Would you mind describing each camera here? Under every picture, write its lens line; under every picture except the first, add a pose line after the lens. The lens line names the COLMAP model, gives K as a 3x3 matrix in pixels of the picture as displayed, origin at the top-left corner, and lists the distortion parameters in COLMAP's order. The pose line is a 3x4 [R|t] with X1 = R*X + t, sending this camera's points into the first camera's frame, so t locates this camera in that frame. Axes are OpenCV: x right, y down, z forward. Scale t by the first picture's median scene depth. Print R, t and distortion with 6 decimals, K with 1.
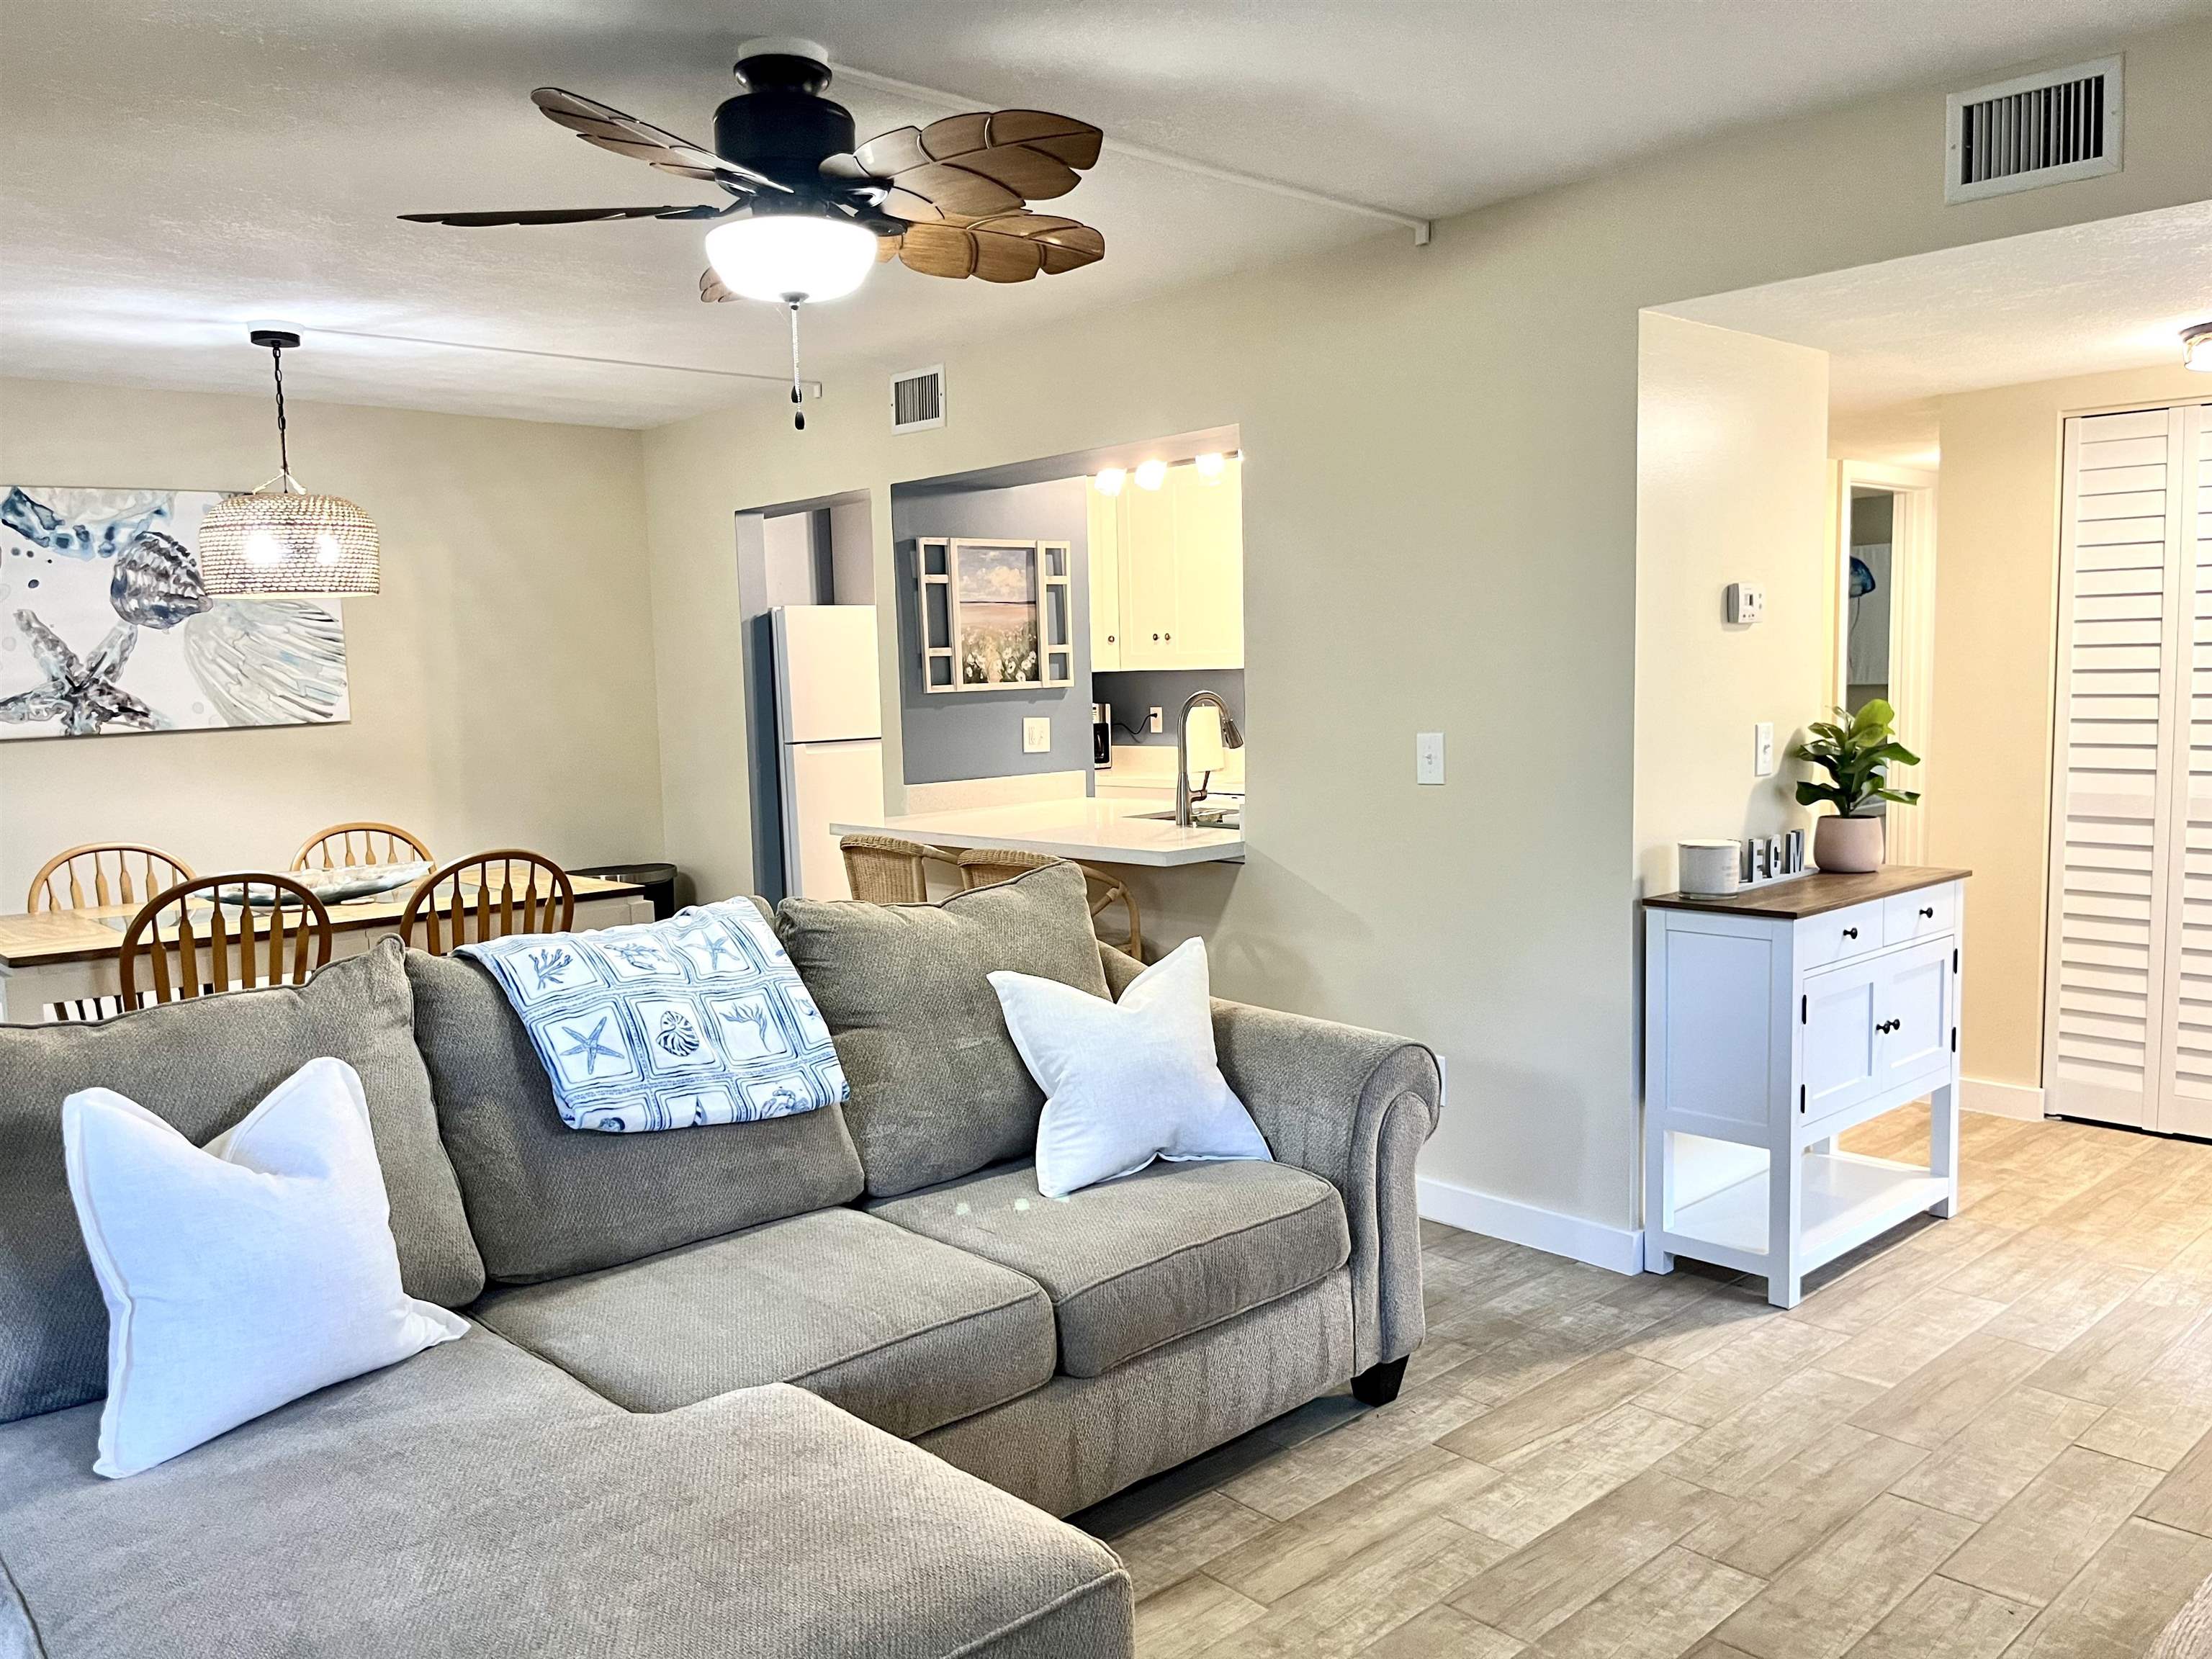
lens RADIAL K [[1690.2, 0, 1096.4], [0, 1690.2, 844.7], [0, 0, 1]] dist [0.075301, -0.110362]
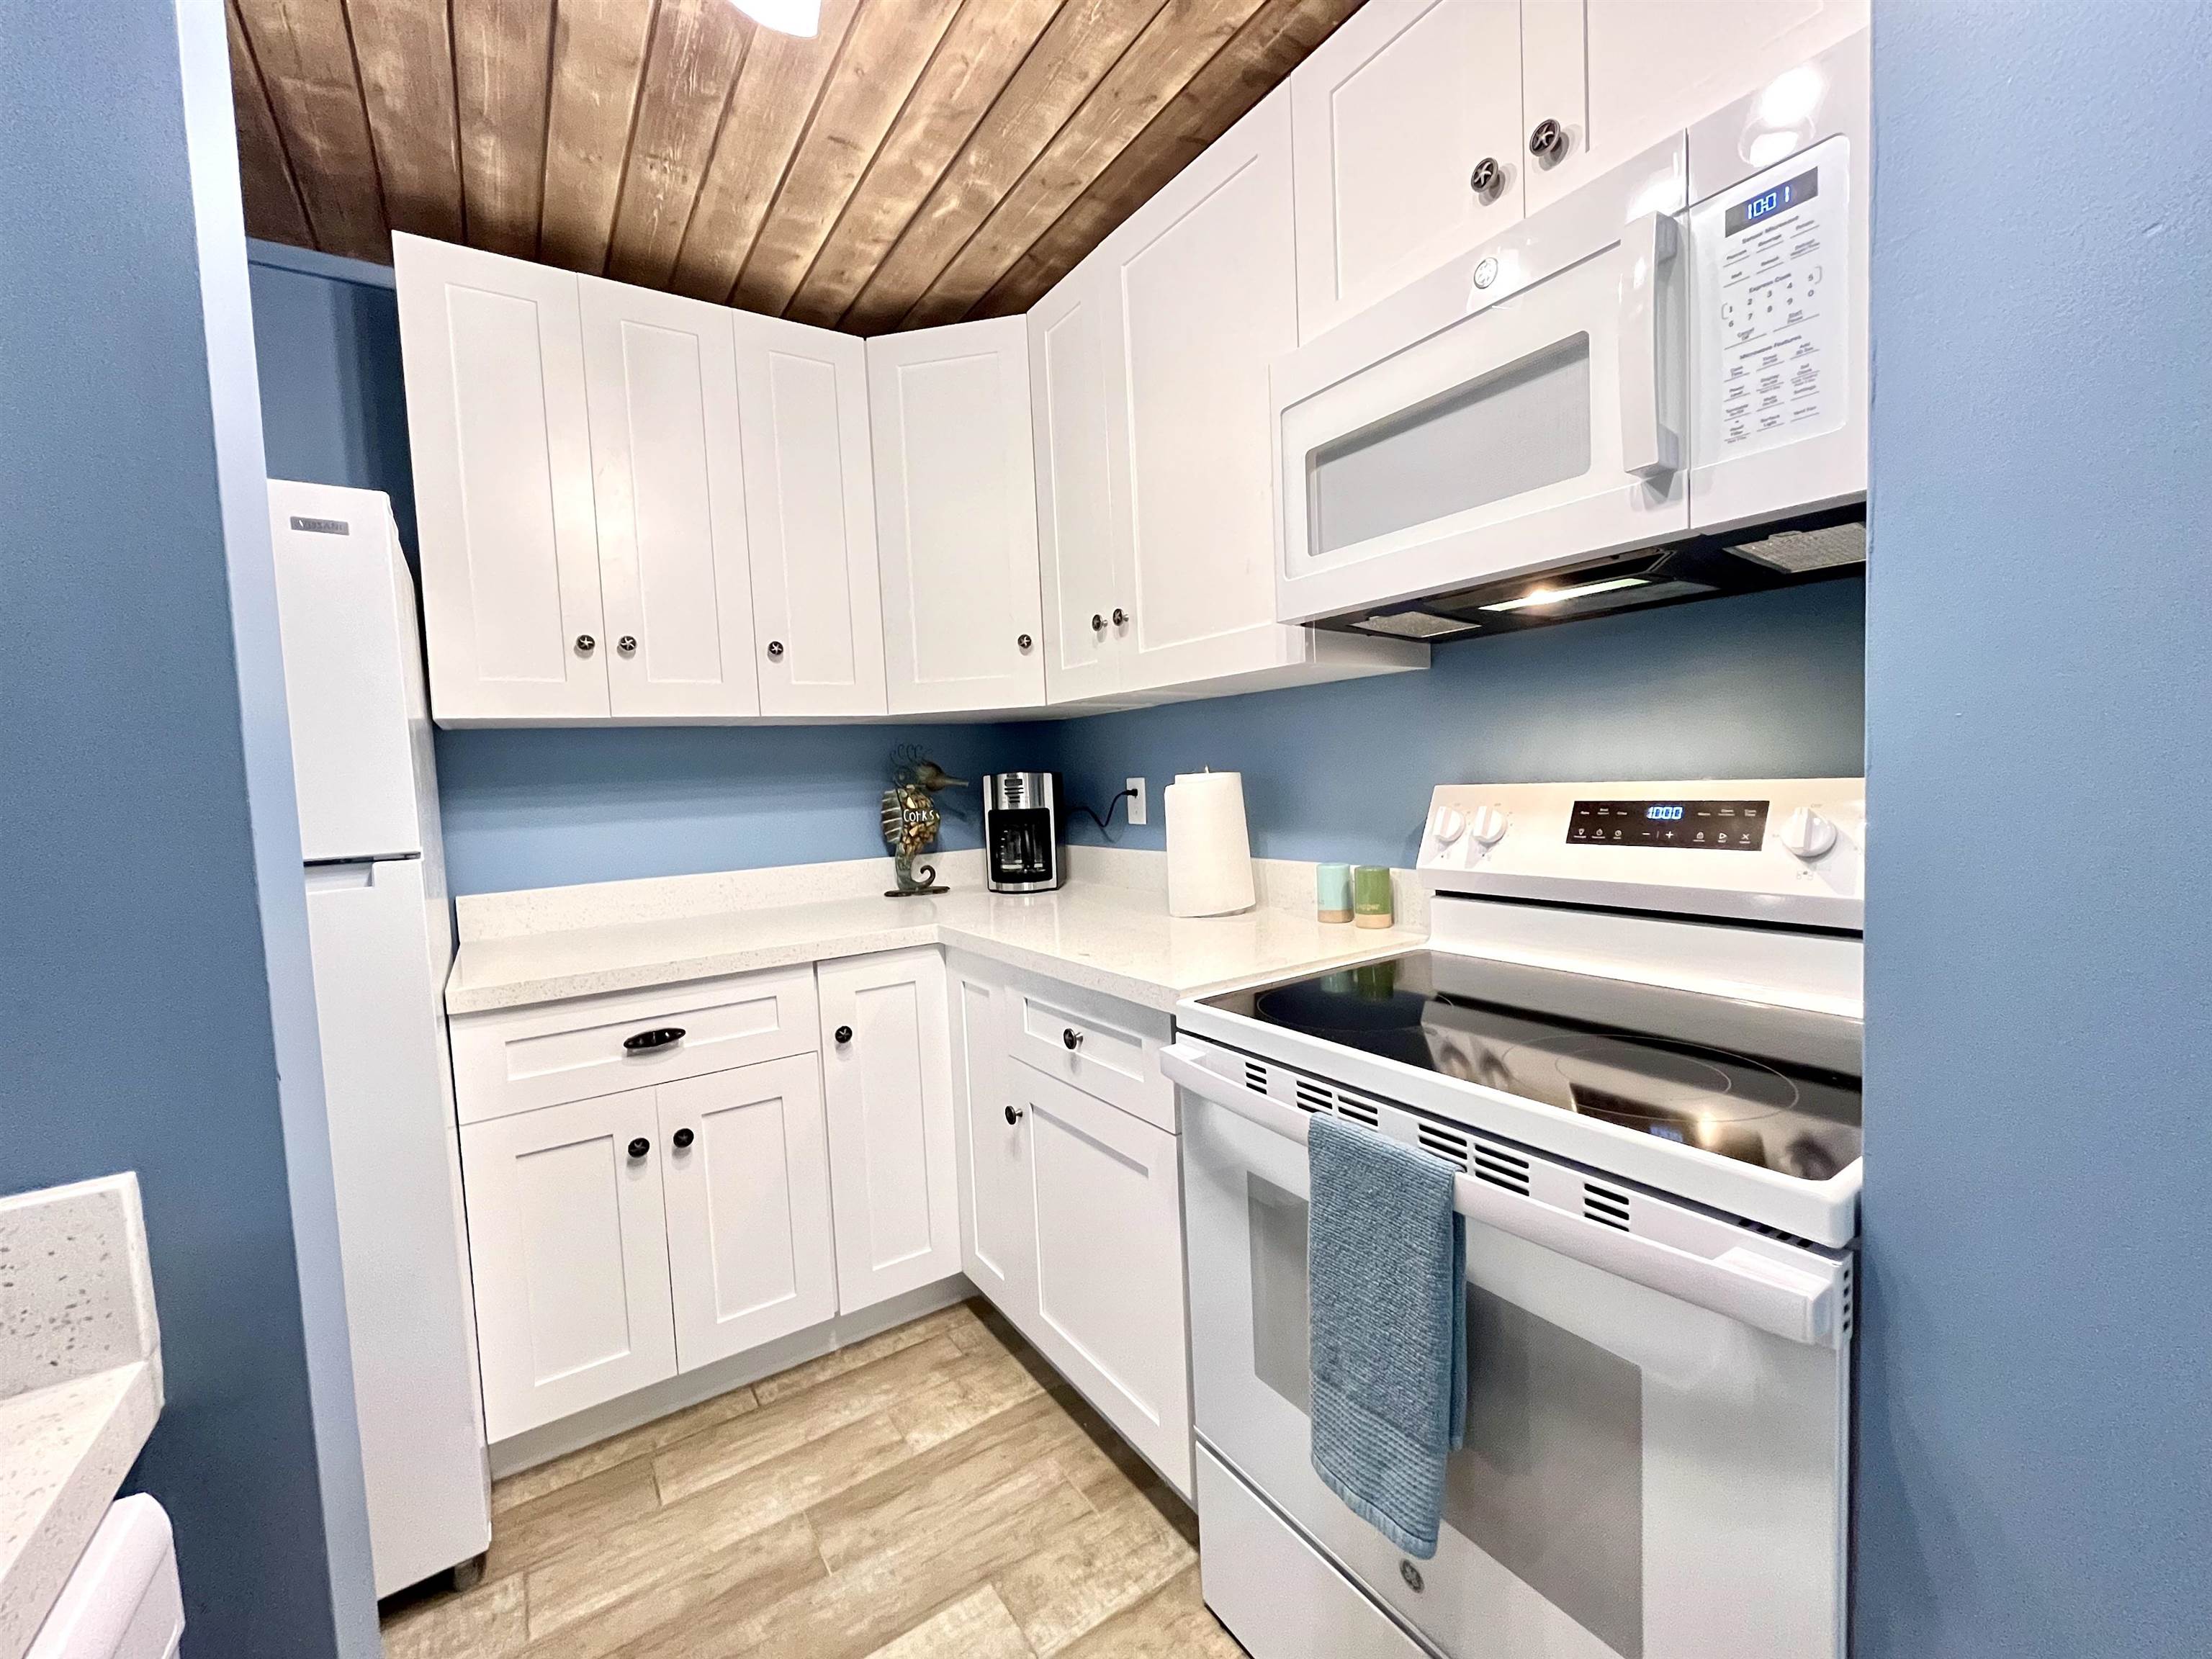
lens RADIAL K [[898.3, 0, 1108.7], [0, 898.3, 828.8], [0, 0, 1]] dist [-0.002874, -0.000052]
pose [[0.989756, -0.008026, -0.142543, 0.098037], [0.002907, 0.999345, -0.036082, -0.078968], [0.142739, 0.035298, 0.989131, 1.032890]]
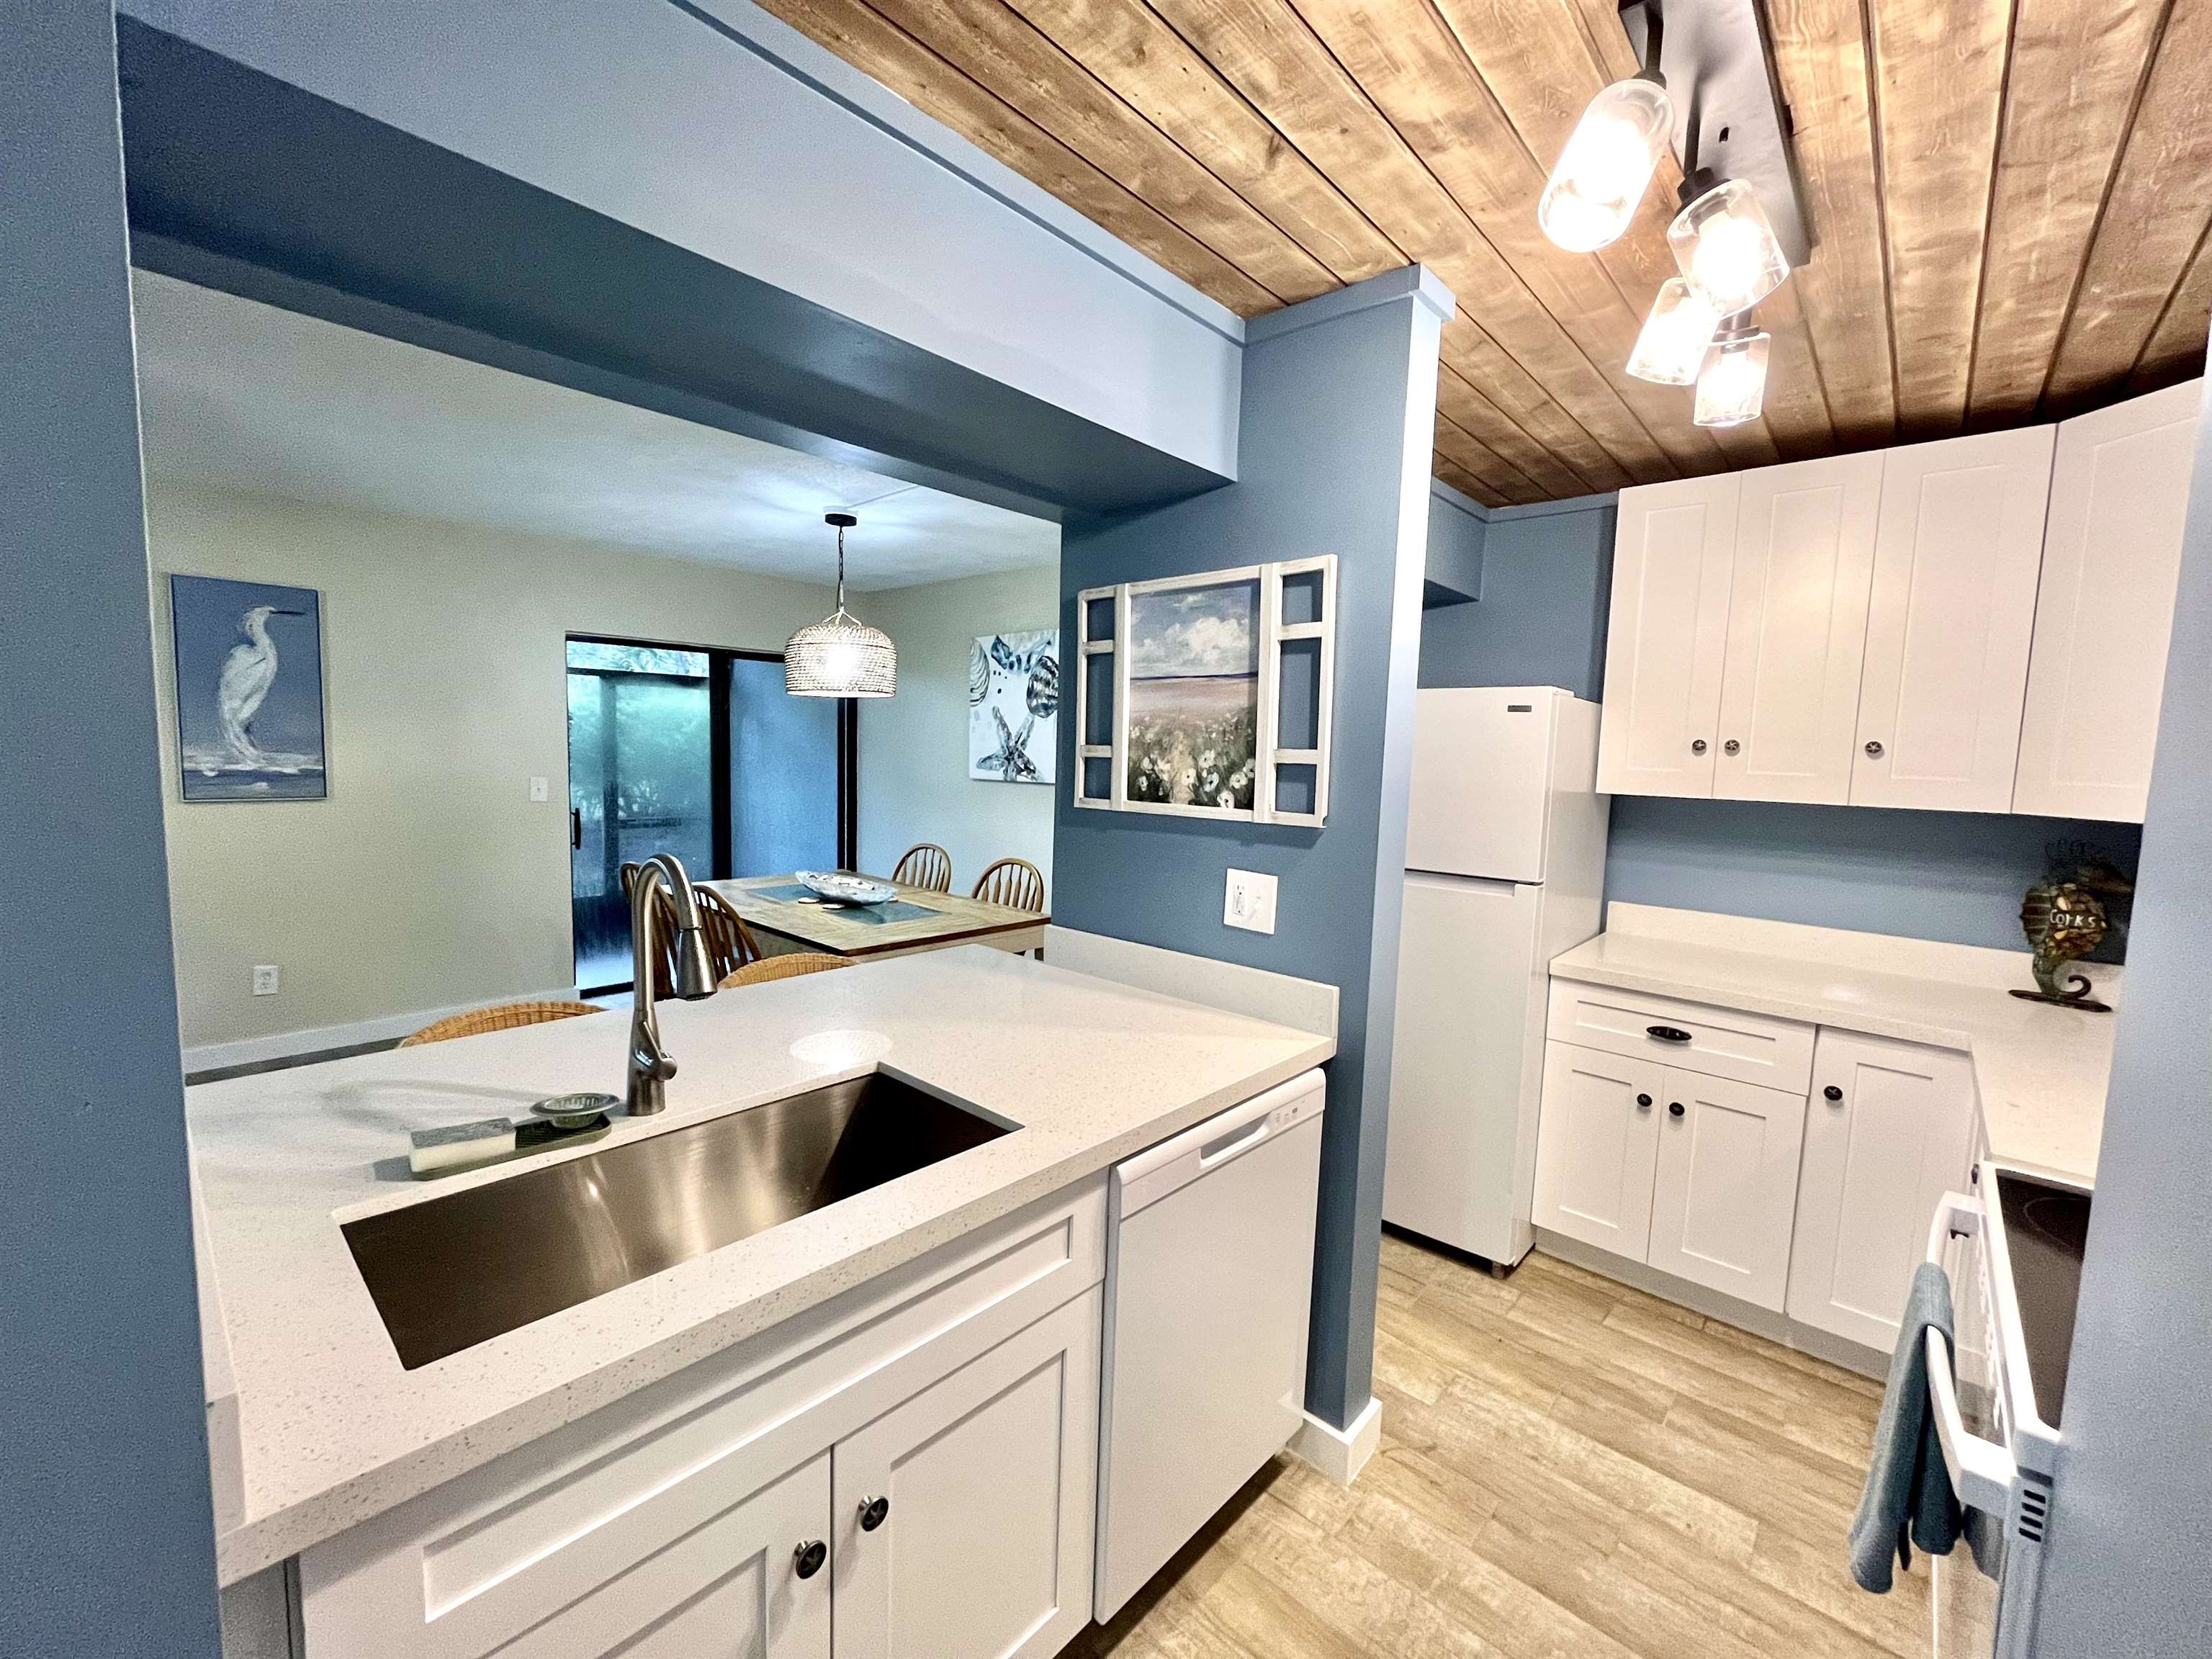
lens RADIAL K [[899.9, 0, 1099.0], [0, 899.9, 830.0], [0, 0, 1]] dist [-0.002446, -0.000179]
pose [[0.091874, 0.125984, -0.987769, 0.284627], [-0.133239, 0.984599, 0.113187, -0.126577], [0.986816, 0.121210, 0.107245, 0.984845]]
